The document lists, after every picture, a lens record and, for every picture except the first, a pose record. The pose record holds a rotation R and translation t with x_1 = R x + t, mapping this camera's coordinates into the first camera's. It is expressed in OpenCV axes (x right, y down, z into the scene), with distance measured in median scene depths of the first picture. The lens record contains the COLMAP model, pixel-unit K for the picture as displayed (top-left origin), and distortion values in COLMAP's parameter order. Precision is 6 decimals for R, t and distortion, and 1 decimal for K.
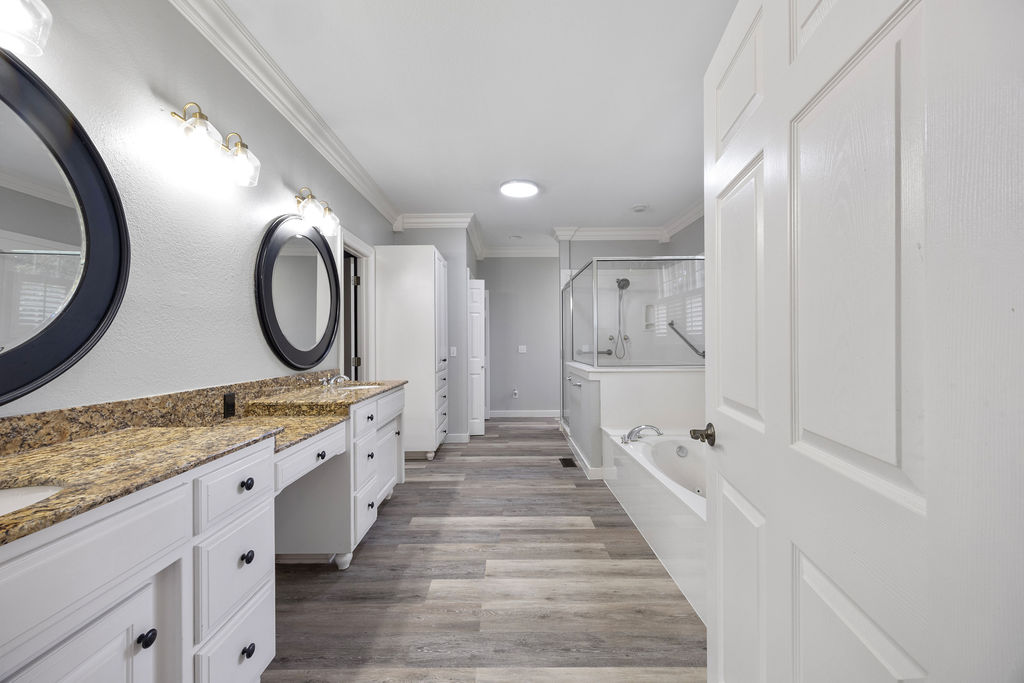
lens RADIAL K [[398.2, 0, 511.5], [0, 398.2, 340.5], [0, 0, 1]] dist [-0.001831, -0.000159]
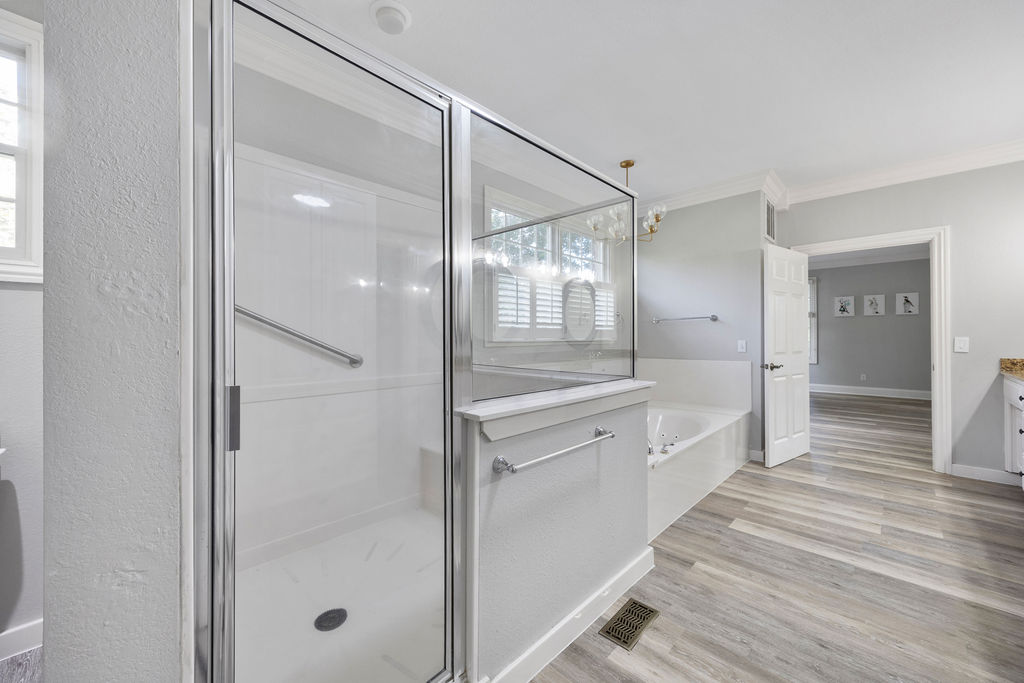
lens RADIAL K [[398.2, 0, 509.8], [0, 398.2, 338.1], [0, 0, 1]] dist [-0.001831, -0.000159]
pose [[-0.706020, 0.004847, 0.708176, -0.096475], [0.005866, 0.999982, -0.000996, 0.010428], [-0.708168, 0.003451, -0.706036, 2.010516]]
